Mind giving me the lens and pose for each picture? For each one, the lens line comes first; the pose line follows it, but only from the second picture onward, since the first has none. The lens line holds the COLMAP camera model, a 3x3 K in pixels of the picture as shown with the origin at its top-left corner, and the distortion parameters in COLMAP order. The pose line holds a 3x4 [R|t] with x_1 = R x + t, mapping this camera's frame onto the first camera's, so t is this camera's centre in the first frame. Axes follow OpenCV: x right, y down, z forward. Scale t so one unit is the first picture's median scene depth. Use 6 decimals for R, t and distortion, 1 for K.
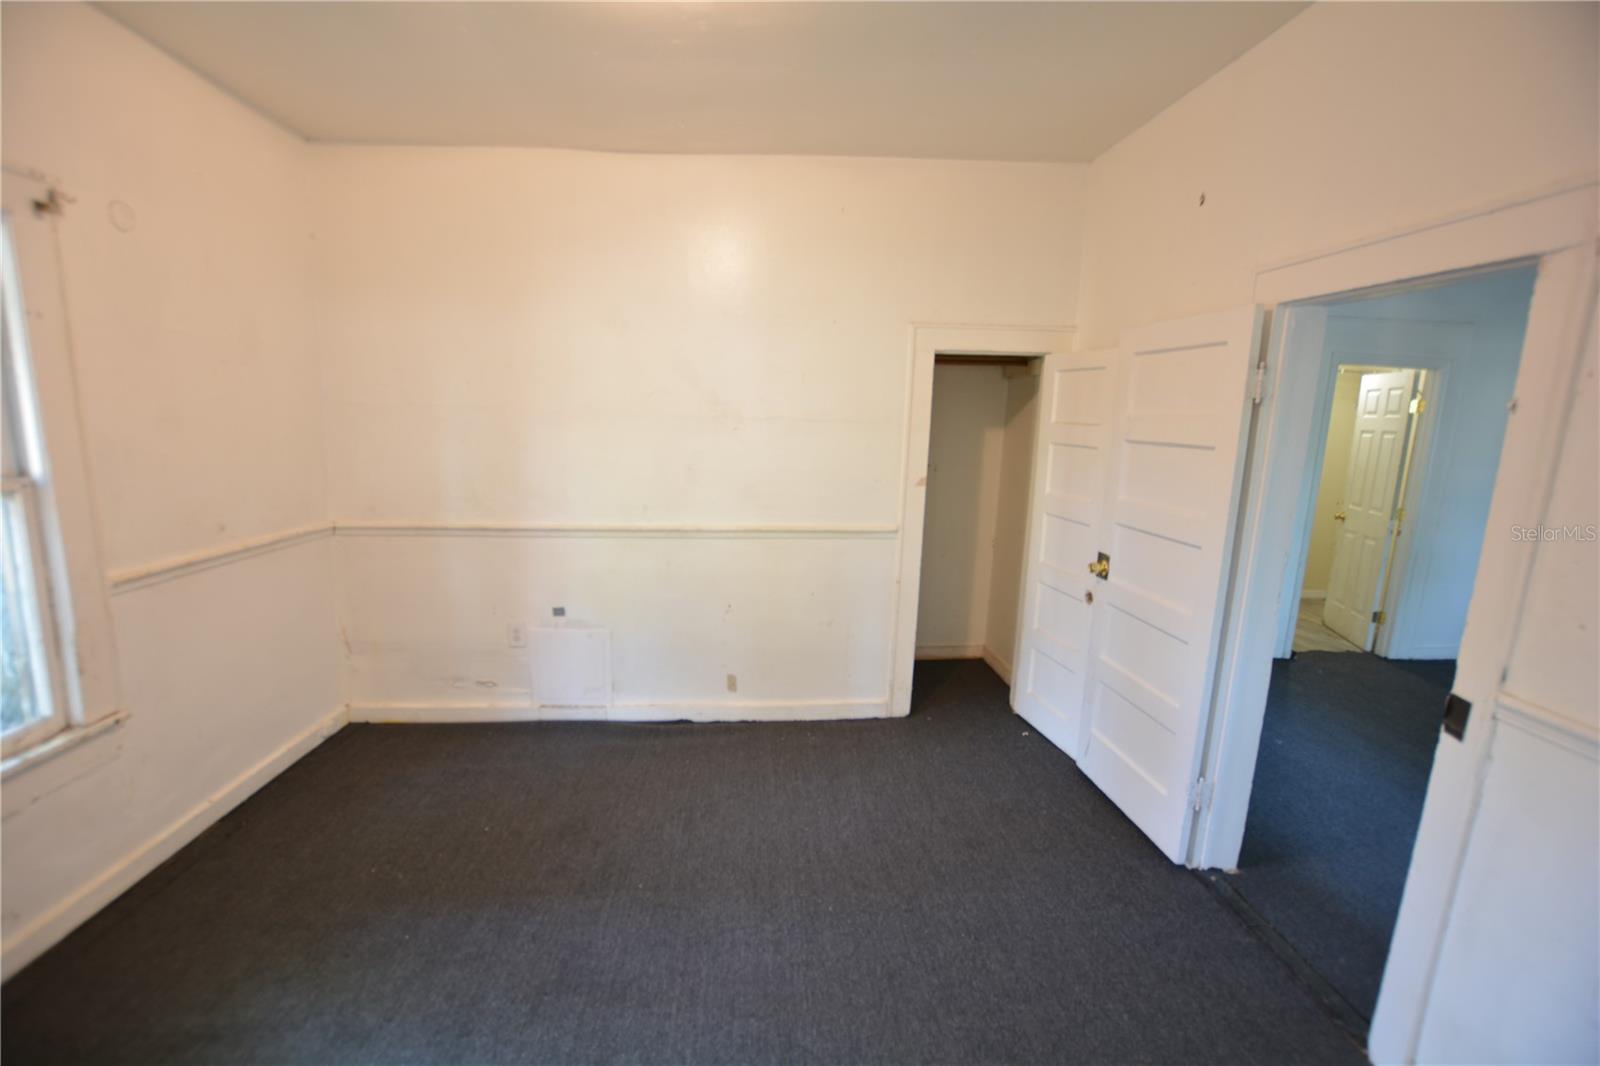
lens RADIAL K [[707.9, 0, 793.1], [0, 707.9, 530.6], [0, 0, 1]] dist [-0.026903, -0.000065]
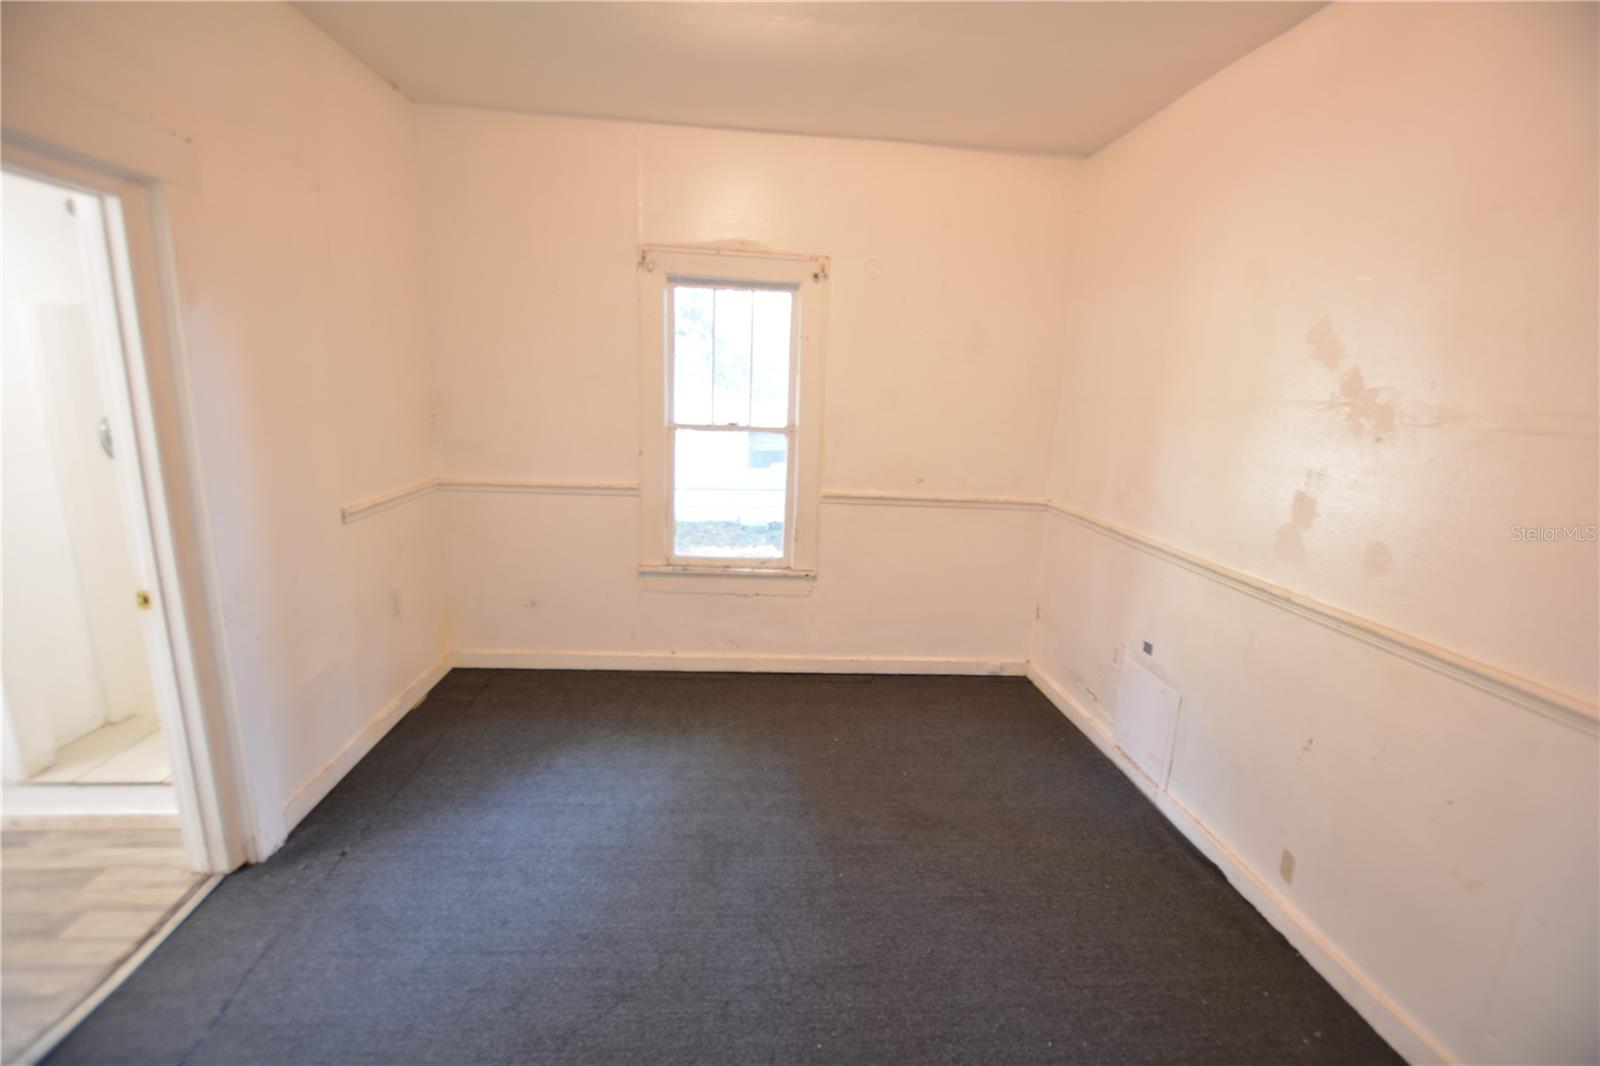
lens RADIAL K [[707.9, 0, 798.2], [0, 707.9, 533.6], [0, 0, 1]] dist [-0.026903, -0.000065]
pose [[0.014671, 0.183116, -0.982982, 0.475270], [-0.196219, 0.964500, 0.176744, -0.084063], [0.980450, 0.190286, 0.050081, 0.574639]]
